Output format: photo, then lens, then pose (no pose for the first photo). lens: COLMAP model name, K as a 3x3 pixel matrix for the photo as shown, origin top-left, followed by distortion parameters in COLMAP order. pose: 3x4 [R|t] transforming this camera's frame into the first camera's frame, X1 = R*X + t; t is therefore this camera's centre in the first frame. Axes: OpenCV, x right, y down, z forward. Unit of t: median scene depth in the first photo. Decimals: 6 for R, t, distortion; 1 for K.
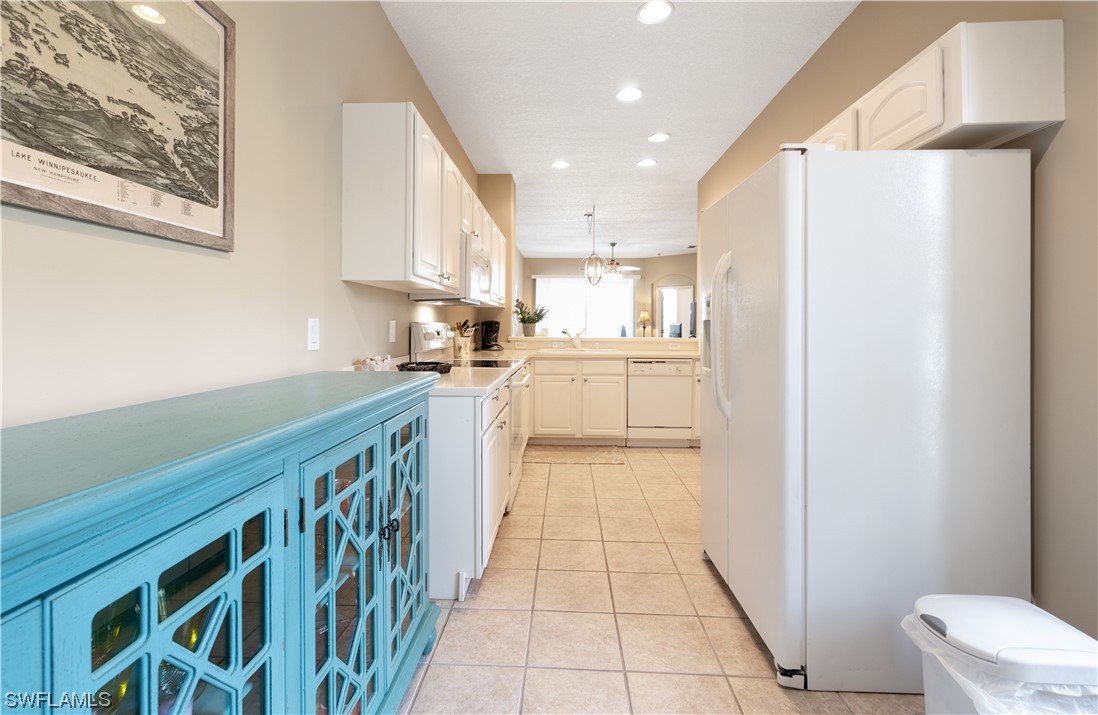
lens RADIAL K [[466.4, 0, 545.9], [0, 466.4, 318.8], [0, 0, 1]] dist [0.000256, -0.000034]
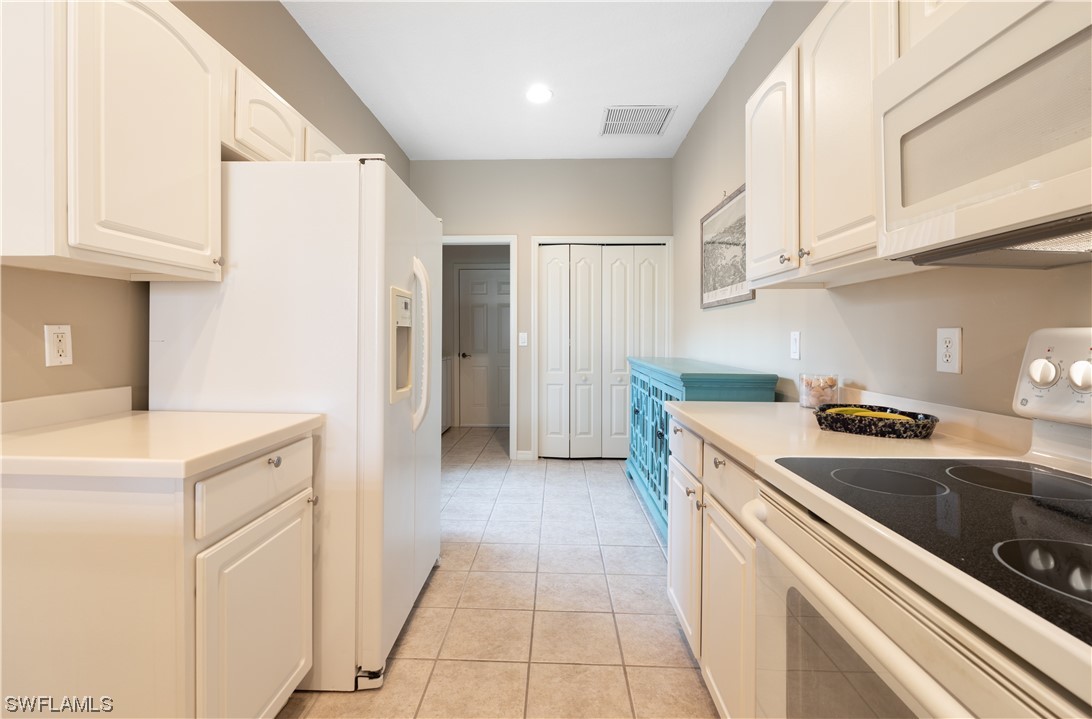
lens RADIAL K [[466.0, 0, 543.0], [0, 466.0, 341.3], [0, 0, 1]] dist [-0.000094, -0.000057]
pose [[-0.999835, -0.010983, -0.014466, 0.057226], [-0.010926, 0.999932, -0.004025, 0.012426], [0.014510, -0.003866, -0.999887, 0.783720]]
